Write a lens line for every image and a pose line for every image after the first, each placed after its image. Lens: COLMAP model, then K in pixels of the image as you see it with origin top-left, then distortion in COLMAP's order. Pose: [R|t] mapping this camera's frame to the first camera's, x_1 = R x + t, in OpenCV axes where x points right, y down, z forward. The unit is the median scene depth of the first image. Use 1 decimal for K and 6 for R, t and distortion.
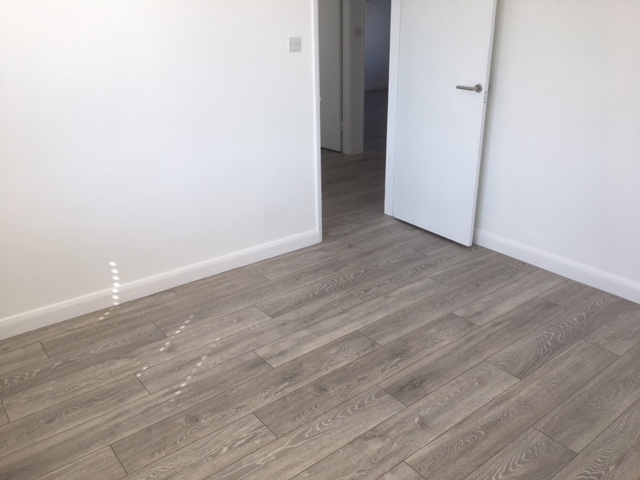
lens RADIAL K [[538.5, 0, 320.0], [0, 538.5, 240.0], [0, 0, 1]] dist [0.106436, -0.154477]
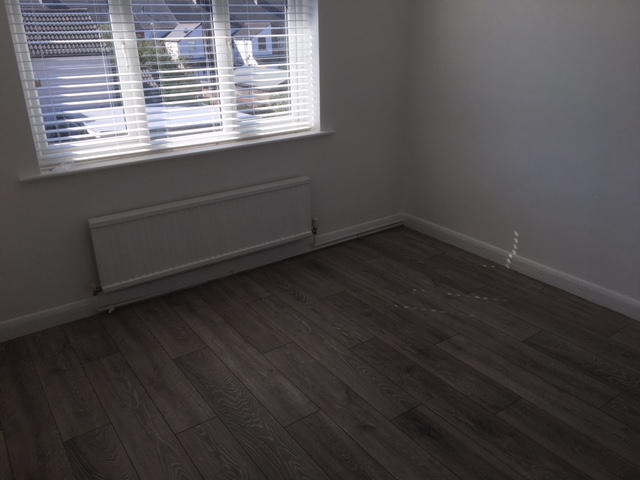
lens RADIAL K [[538.5, 0, 320.0], [0, 538.5, 240.0], [0, 0, 1]] dist [0.106436, -0.154477]
pose [[-0.049252, 0.388793, -0.920008, 0.852673], [-0.364200, 0.850713, 0.379006, -0.277749], [0.930017, 0.353734, 0.099700, 0.582544]]
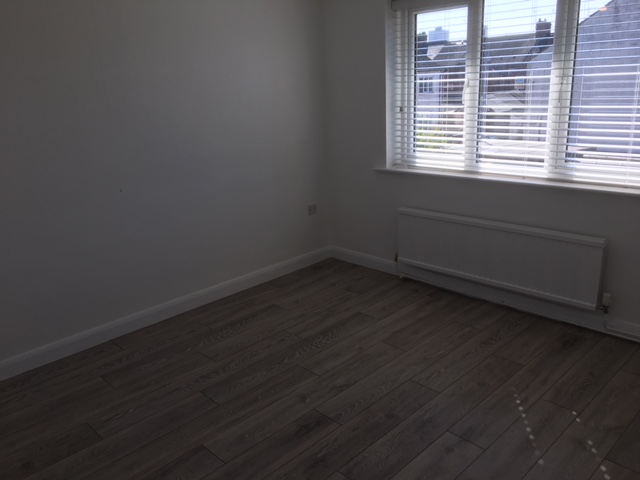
lens RADIAL K [[538.5, 0, 320.0], [0, 538.5, 240.0], [0, 0, 1]] dist [0.106436, -0.154477]
pose [[-0.992377, 0.094807, -0.078741, 0.181762], [0.023751, 0.774061, 0.632666, -0.638775], [0.120931, 0.625972, -0.770412, 1.482936]]
